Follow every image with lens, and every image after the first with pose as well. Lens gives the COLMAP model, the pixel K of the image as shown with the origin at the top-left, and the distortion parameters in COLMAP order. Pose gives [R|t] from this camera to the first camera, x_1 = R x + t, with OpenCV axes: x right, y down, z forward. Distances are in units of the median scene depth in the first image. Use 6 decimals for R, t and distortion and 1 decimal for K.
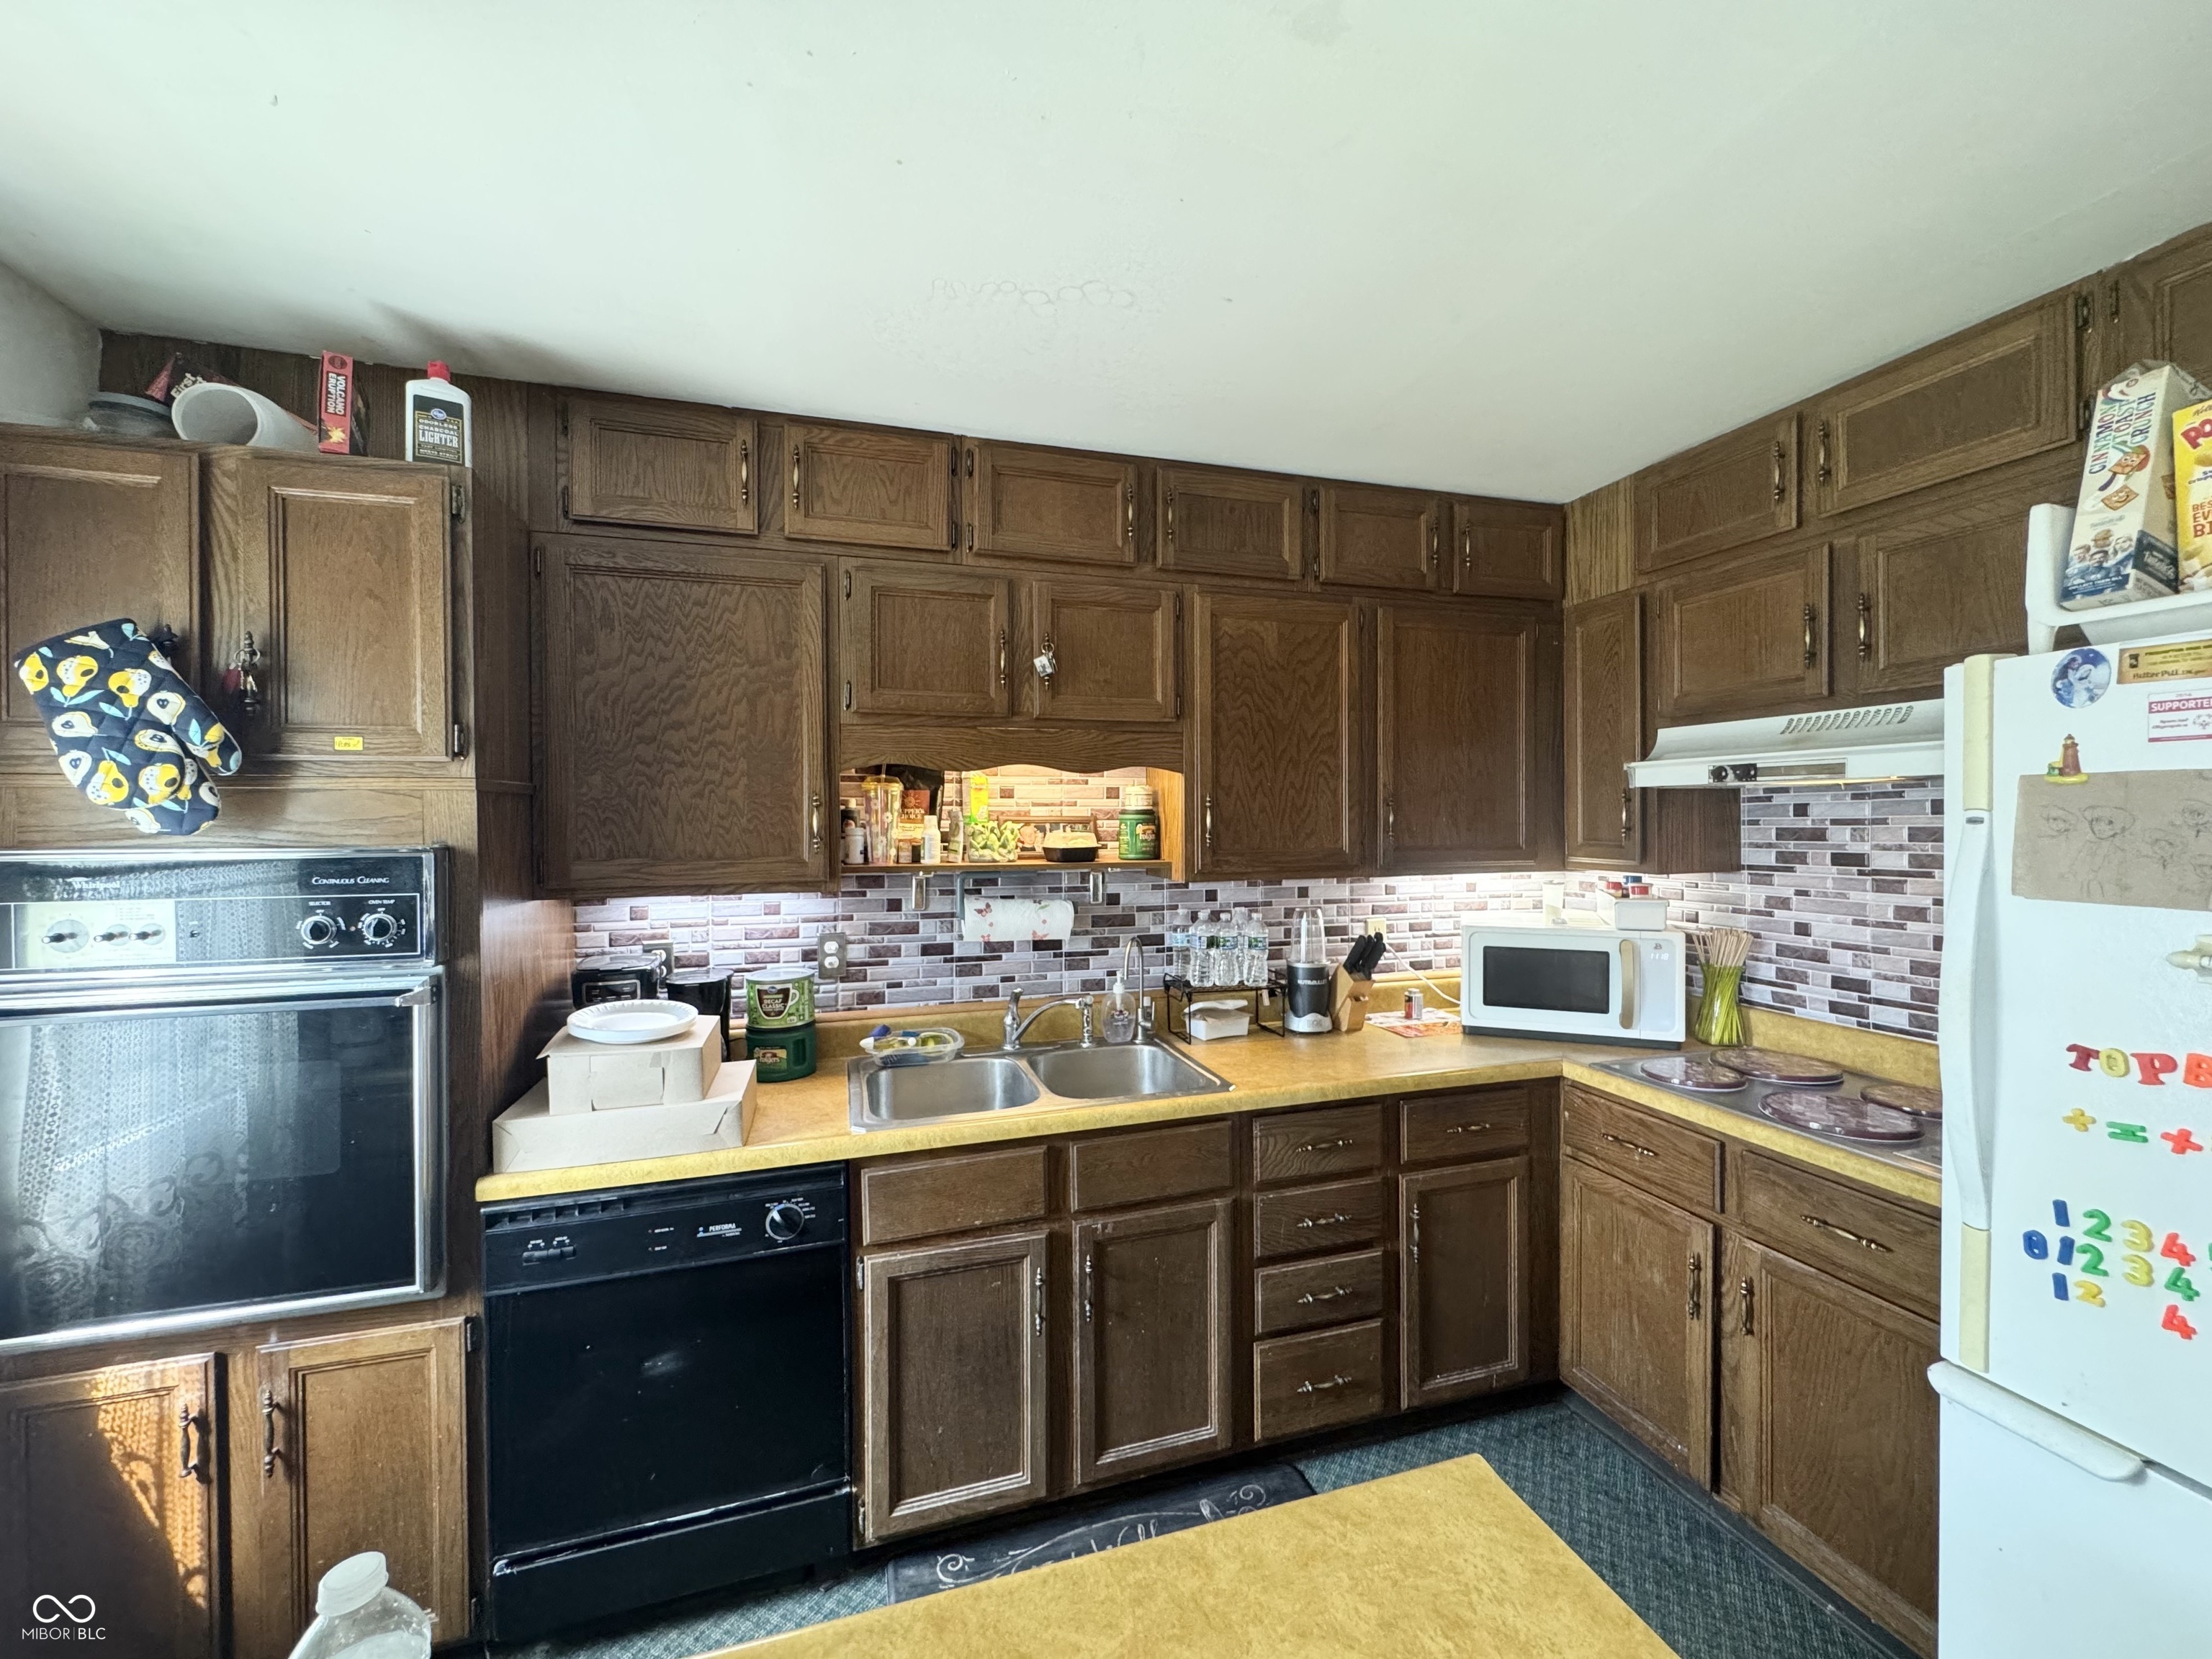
lens RADIAL K [[885.5, 0, 1108.1], [0, 885.5, 827.2], [0, 0, 1]] dist [-0.004650, -0.000222]
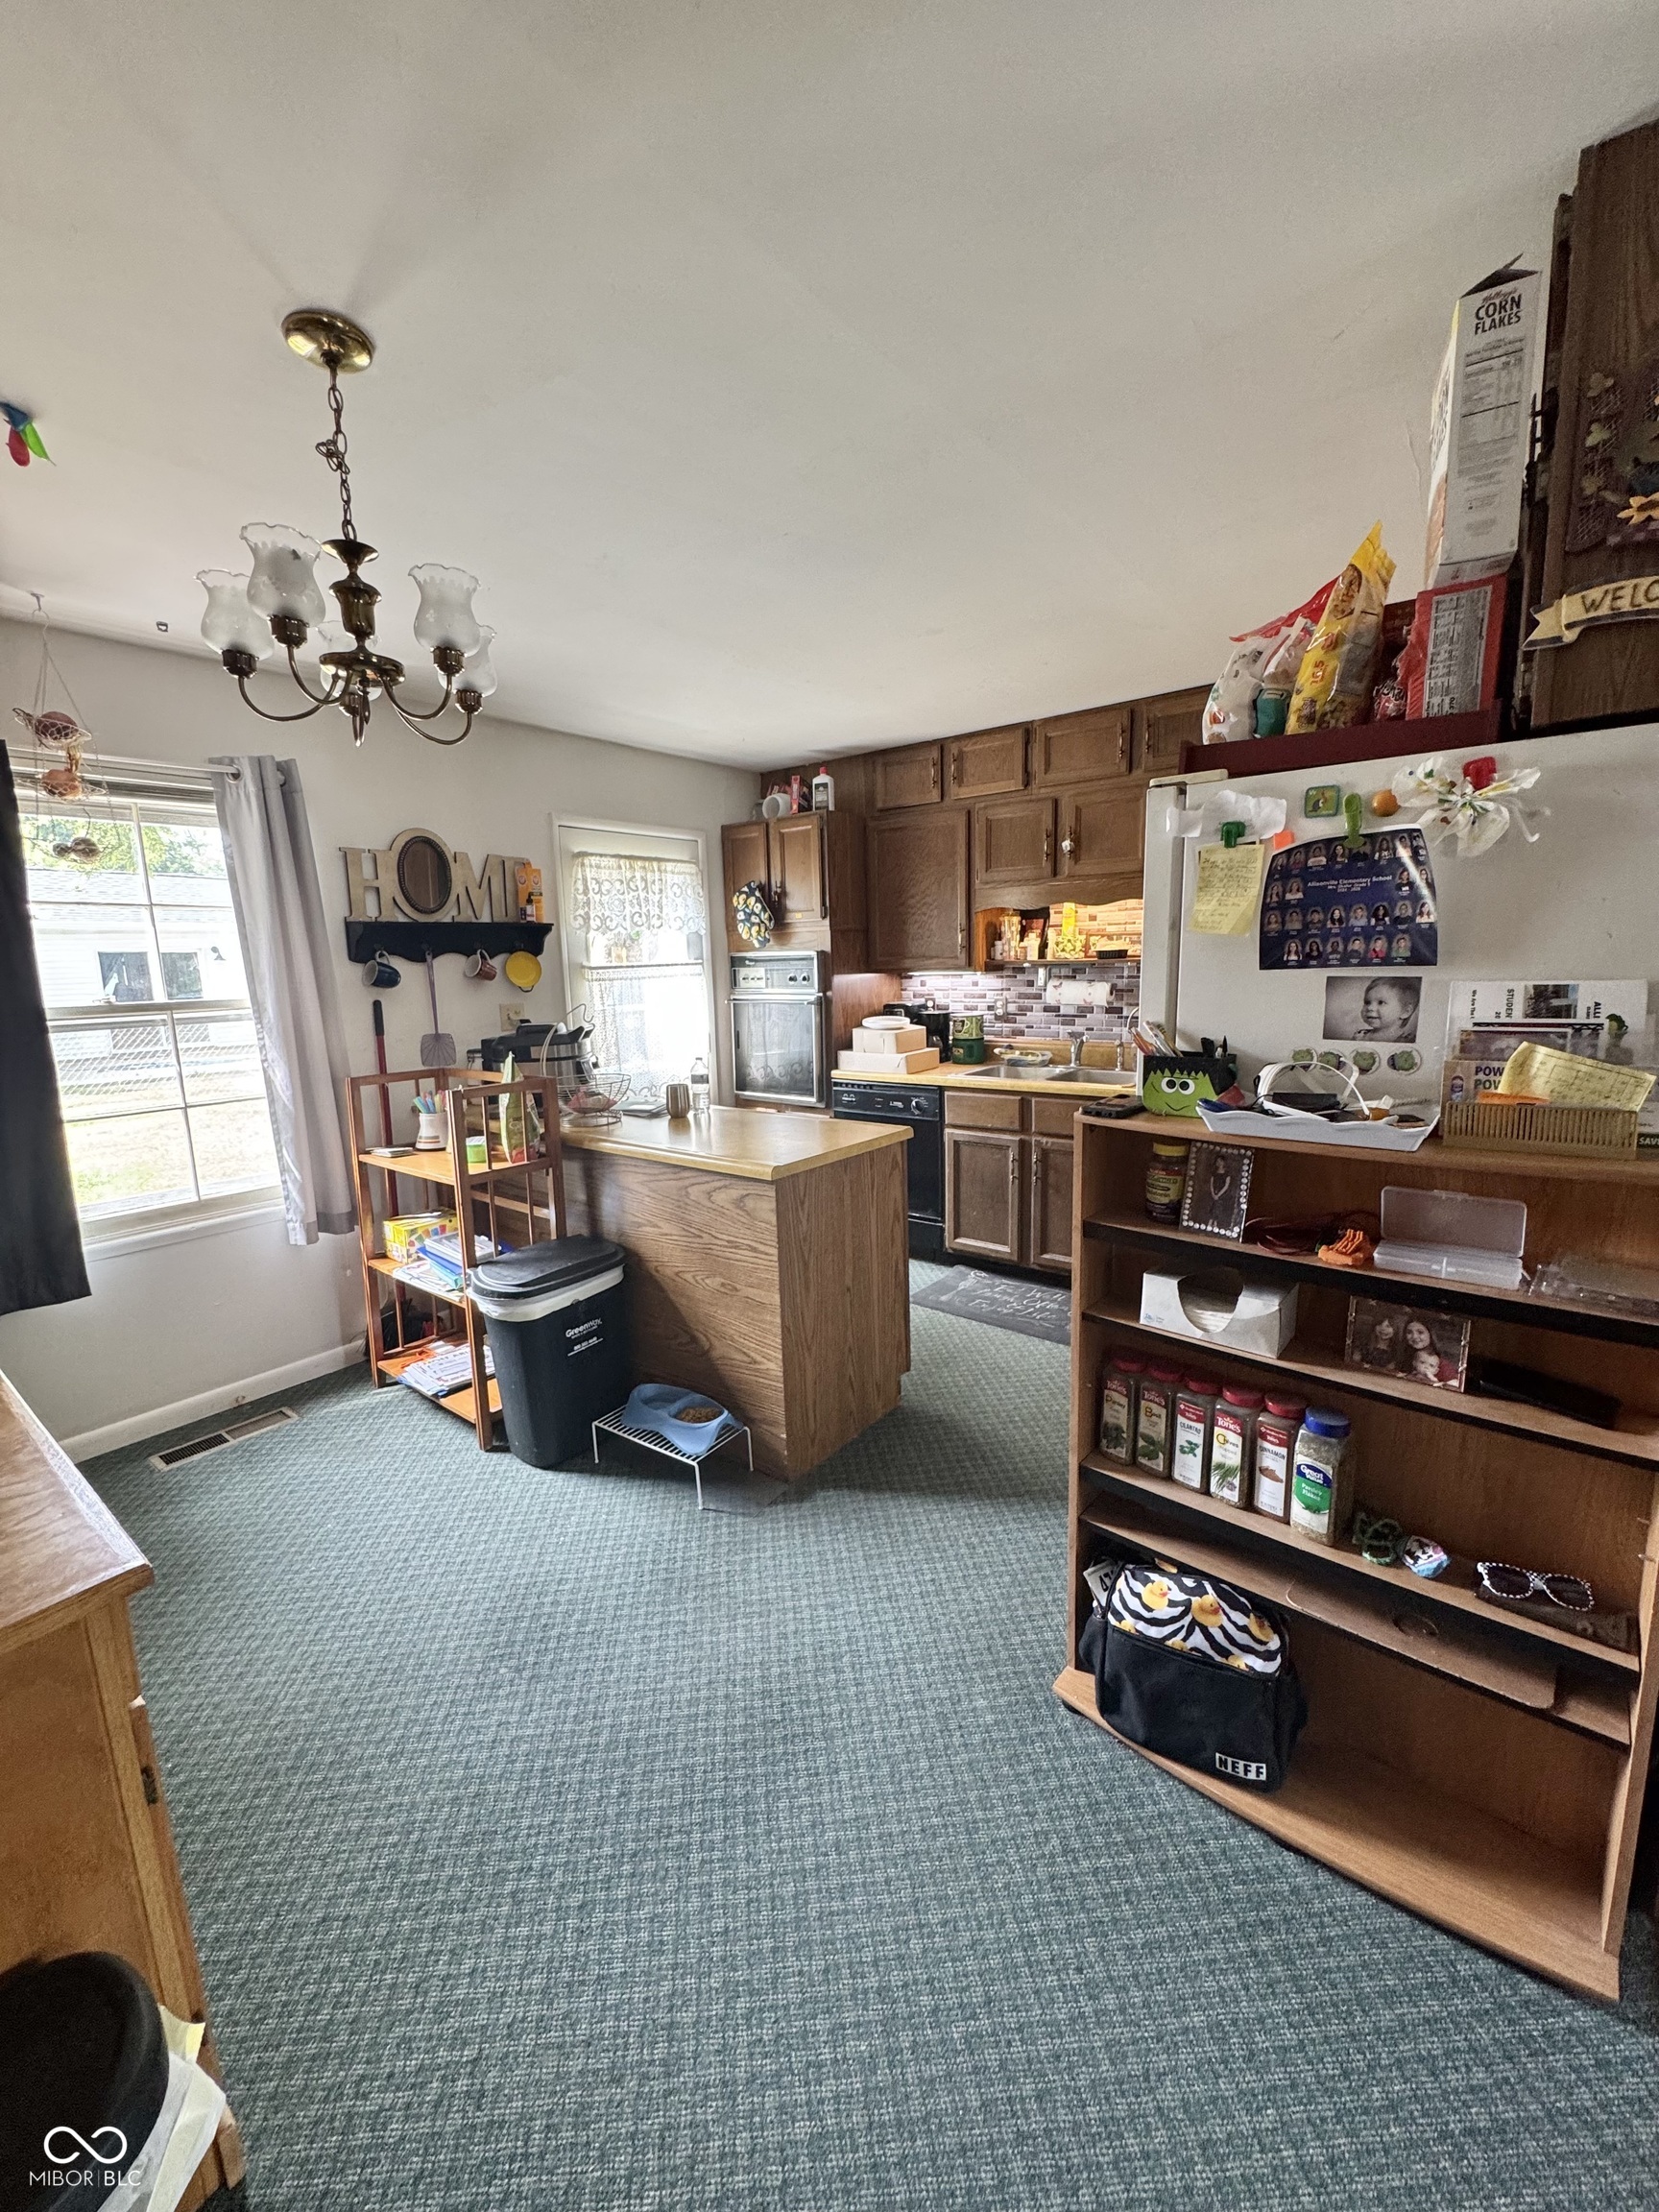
lens RADIAL K [[885.5, 0, 830.2], [0, 885.5, 1100.4], [0, 0, 1]] dist [-0.004650, -0.000222]
pose [[0.569335, 0.123175, -0.812826, 1.408657], [0.017289, 0.986699, 0.161633, 0.032019], [0.821924, -0.106077, 0.559633, -0.532726]]
